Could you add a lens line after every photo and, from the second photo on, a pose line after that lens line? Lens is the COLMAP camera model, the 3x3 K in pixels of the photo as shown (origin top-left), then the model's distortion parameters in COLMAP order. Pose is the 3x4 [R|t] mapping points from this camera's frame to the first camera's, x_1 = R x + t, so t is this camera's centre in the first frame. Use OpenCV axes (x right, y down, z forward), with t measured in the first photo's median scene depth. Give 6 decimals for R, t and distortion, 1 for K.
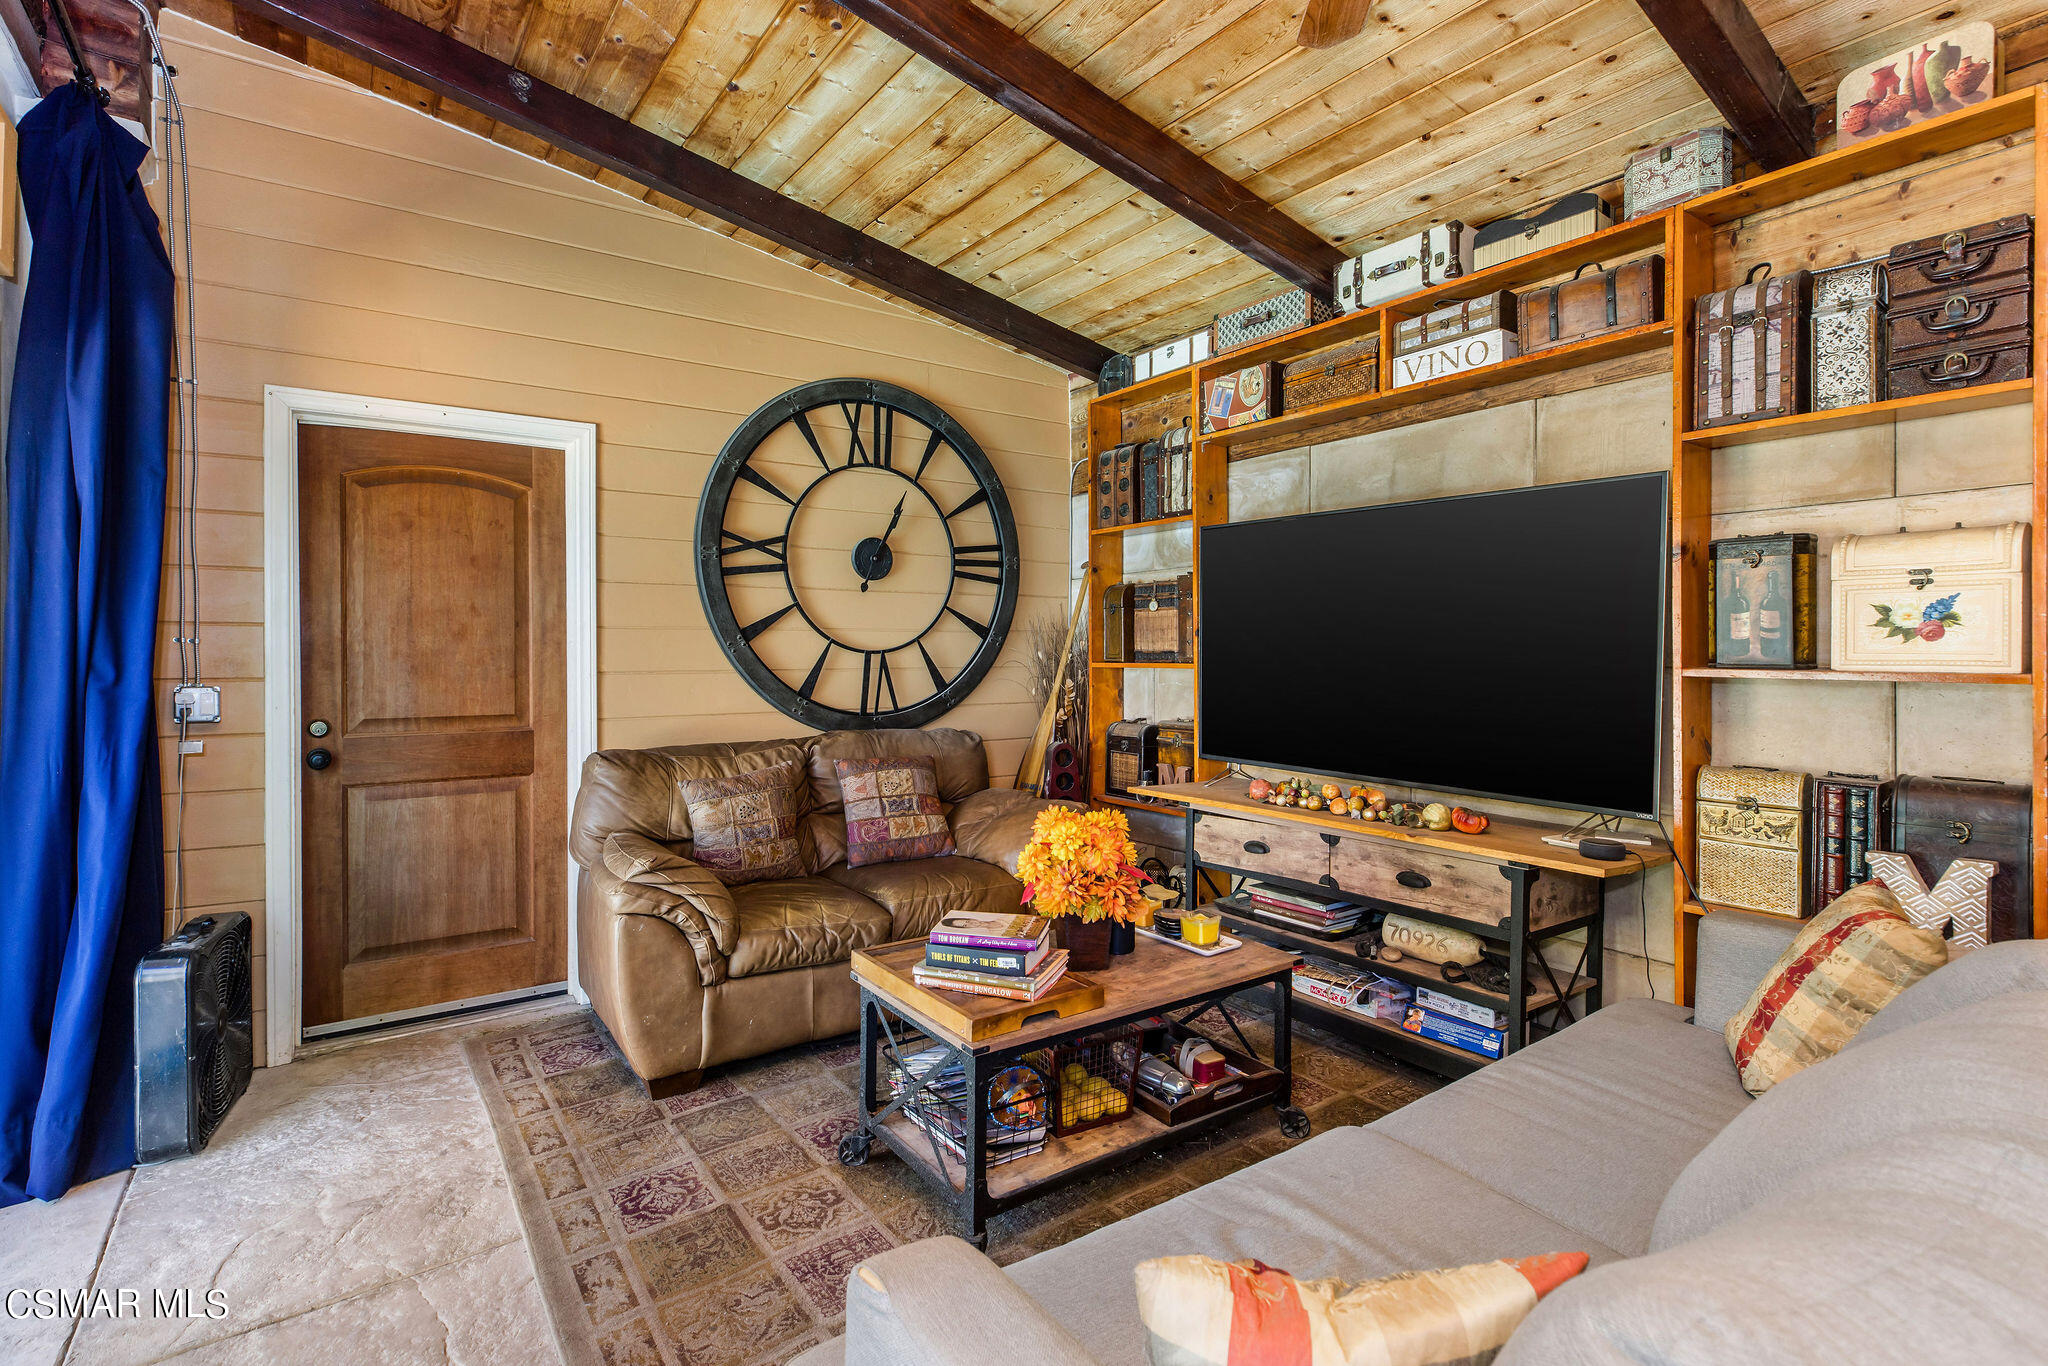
lens RADIAL K [[951.0, 0, 1015.6], [0, 951.0, 656.0], [0, 0, 1]] dist [0.000199, 0.000063]
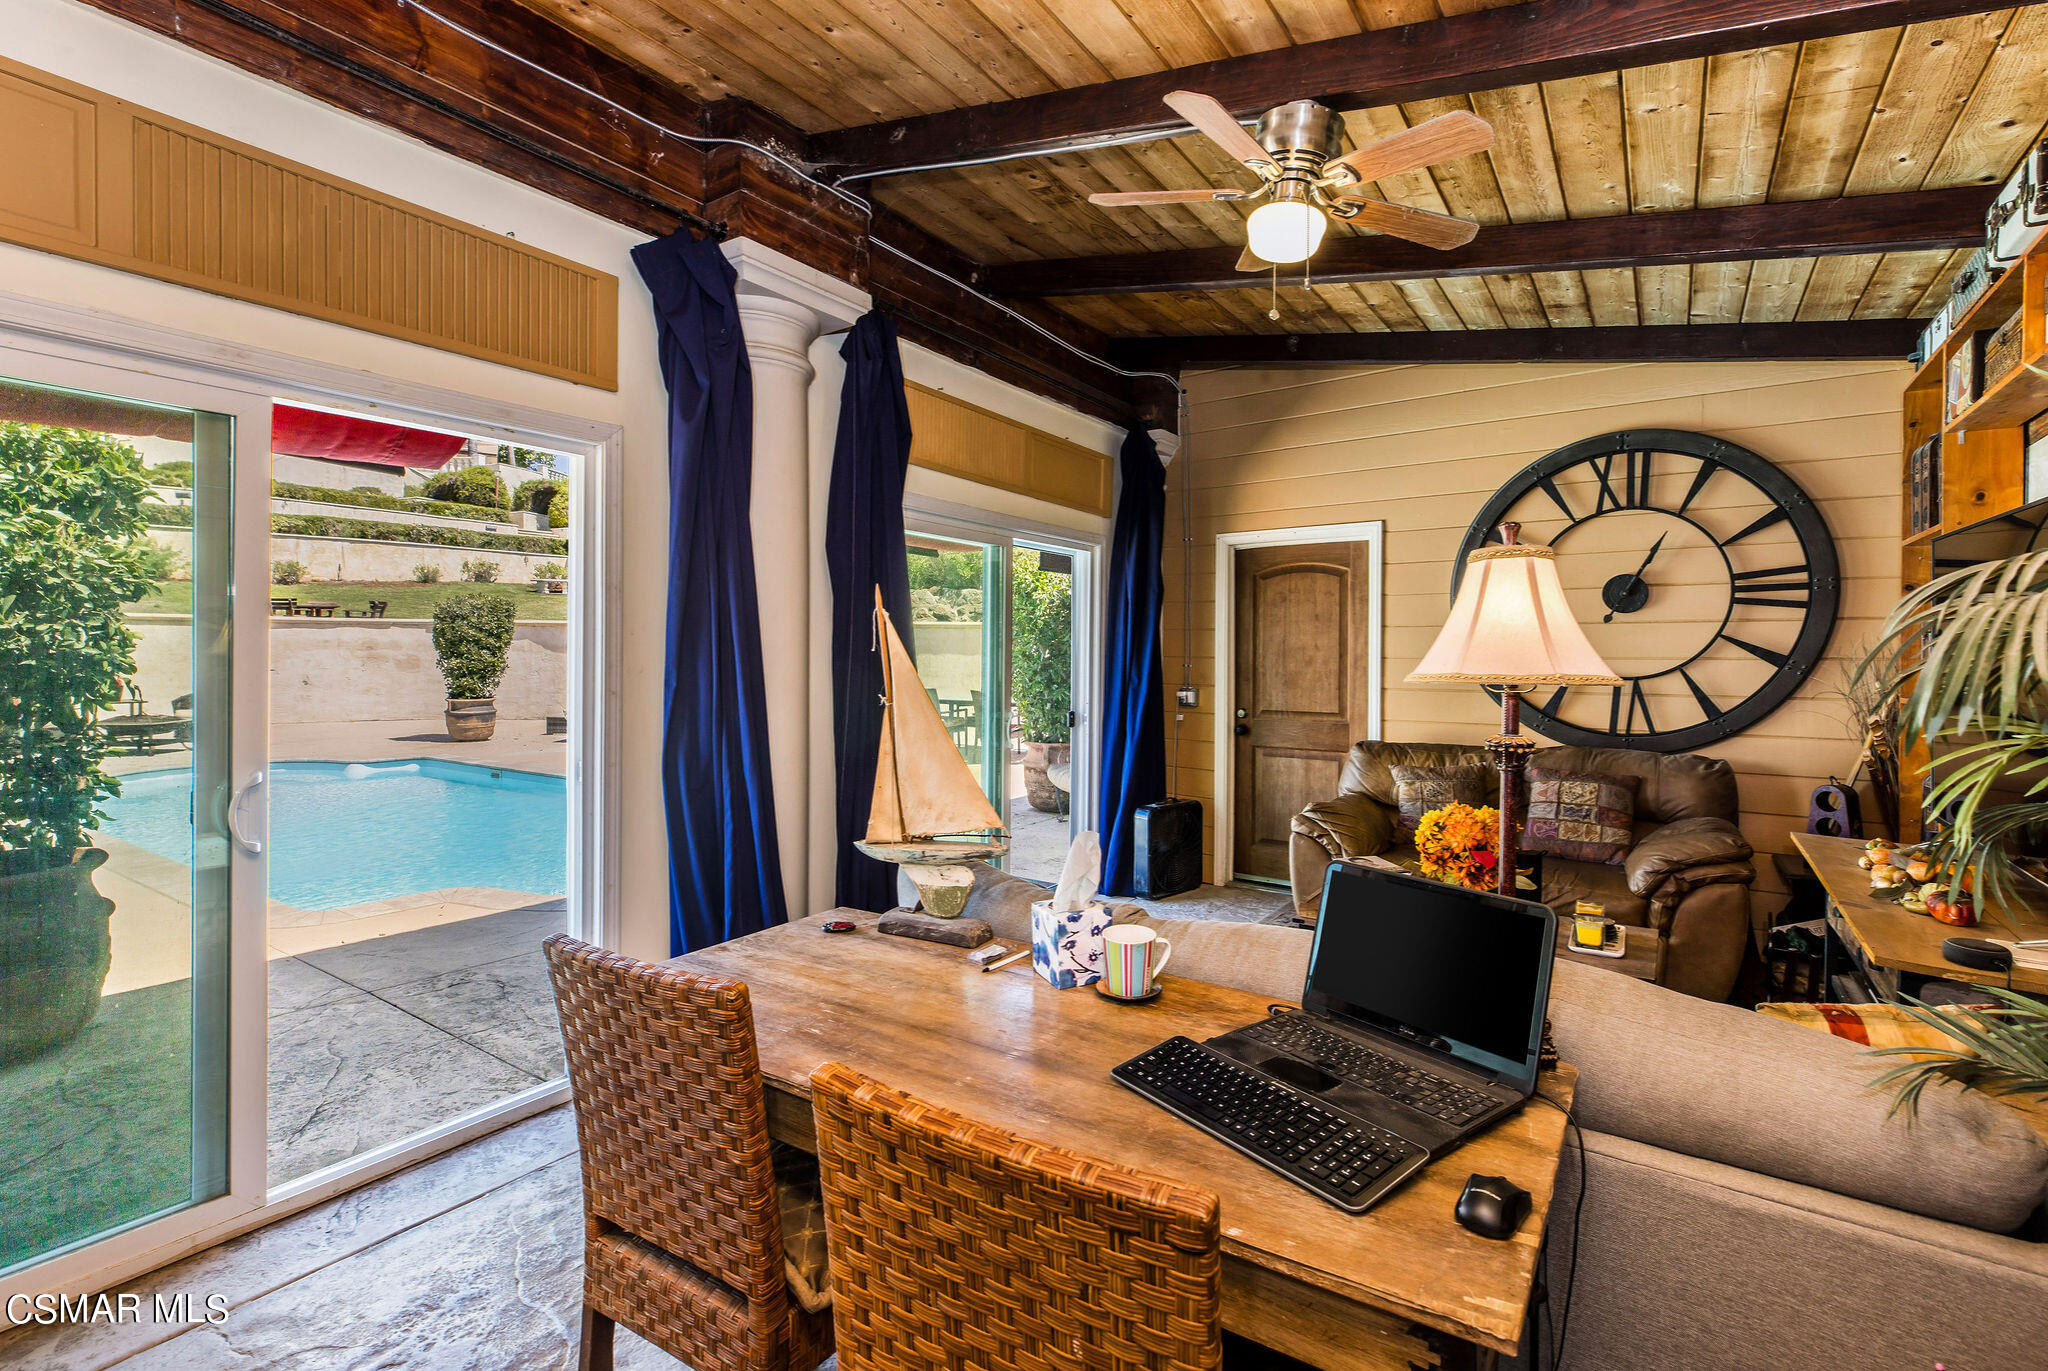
lens RADIAL K [[951.0, 0, 1020.3], [0, 951.0, 670.9], [0, 0, 1]] dist [0.000199, 0.000063]
pose [[0.339799, 0.019121, -0.940304, 0.733524], [-0.009807, 0.999811, 0.016787, -0.028211], [0.940447, 0.003518, 0.339922, -0.029439]]
